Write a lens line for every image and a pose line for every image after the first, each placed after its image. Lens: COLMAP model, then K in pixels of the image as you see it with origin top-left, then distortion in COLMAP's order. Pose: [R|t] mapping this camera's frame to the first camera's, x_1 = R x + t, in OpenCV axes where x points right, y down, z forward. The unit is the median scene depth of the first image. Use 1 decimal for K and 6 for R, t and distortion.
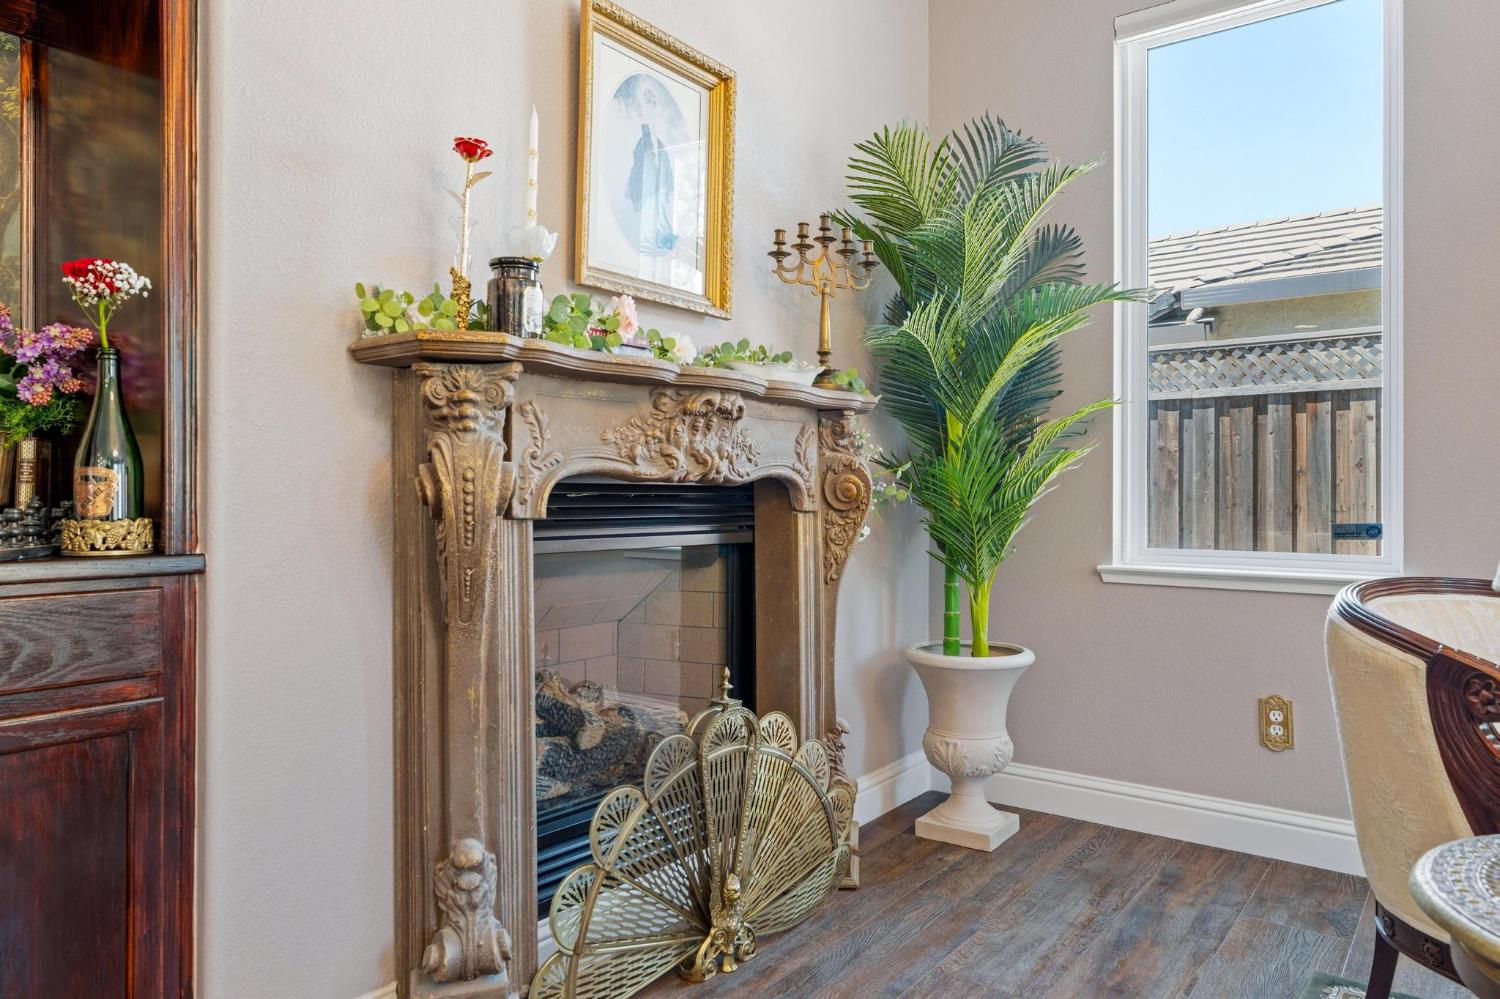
lens RADIAL K [[1055.0, 0, 752.5], [0, 1055.0, 492.2], [0, 0, 1]] dist [-0.003650, 0.001897]
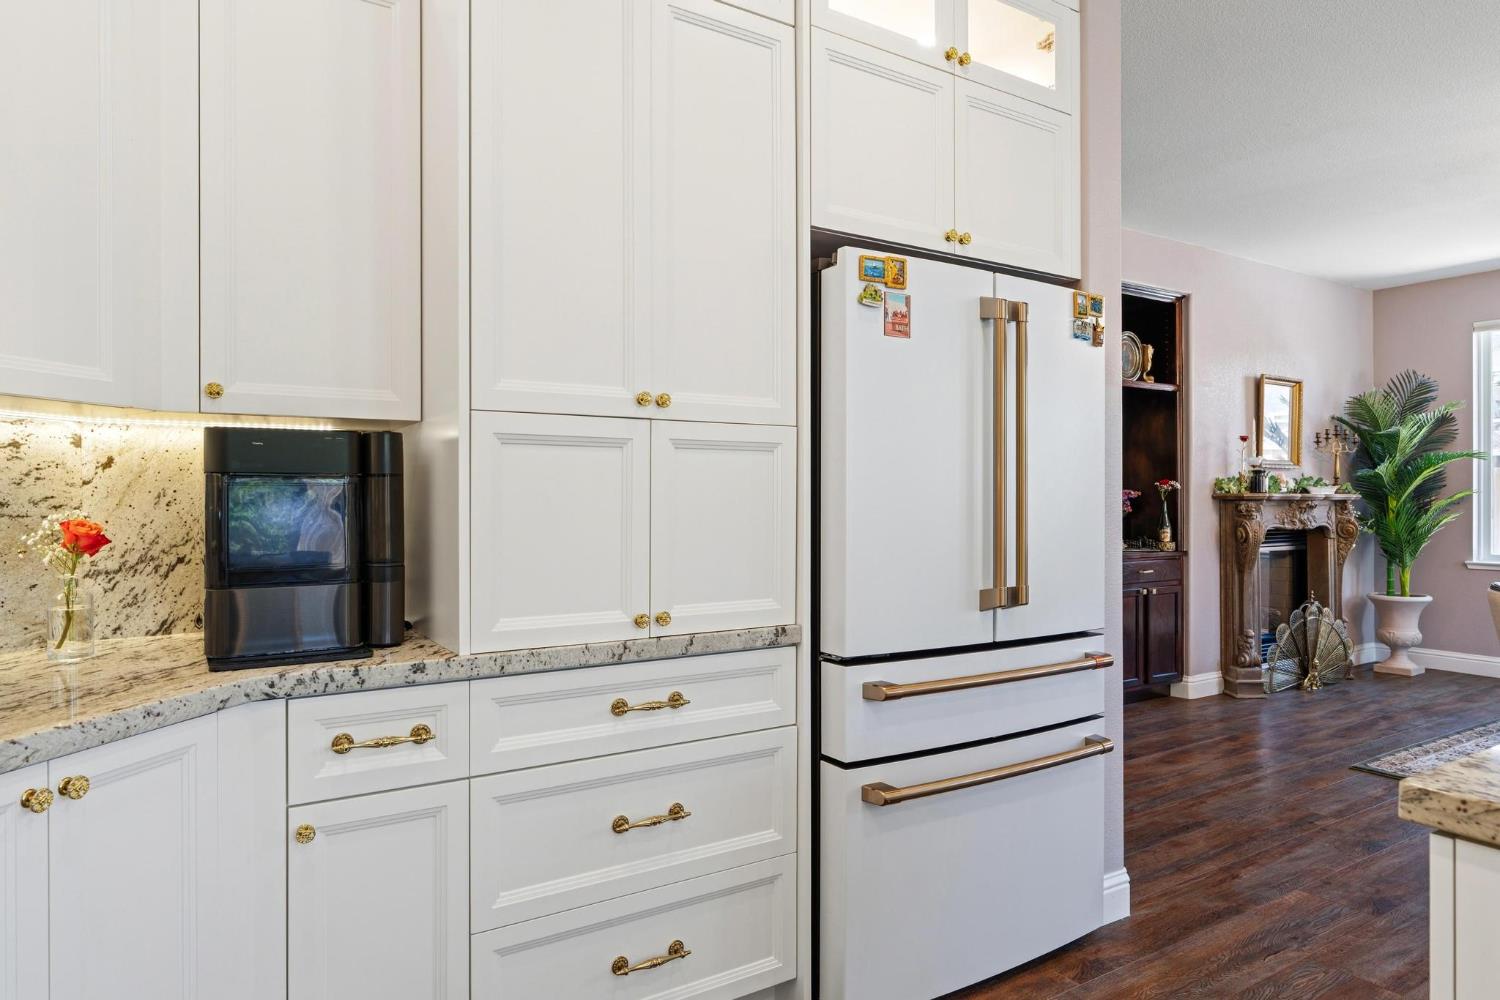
lens RADIAL K [[910.5, 0, 740.9], [0, 910.5, 498.7], [0, 0, 1]] dist [-0.003571, 0.005171]
pose [[0.930500, -0.002595, -0.366282, -0.488111], [0.003228, 0.999994, 0.001116, -0.088018], [0.366277, -0.002221, 0.930503, -1.676223]]
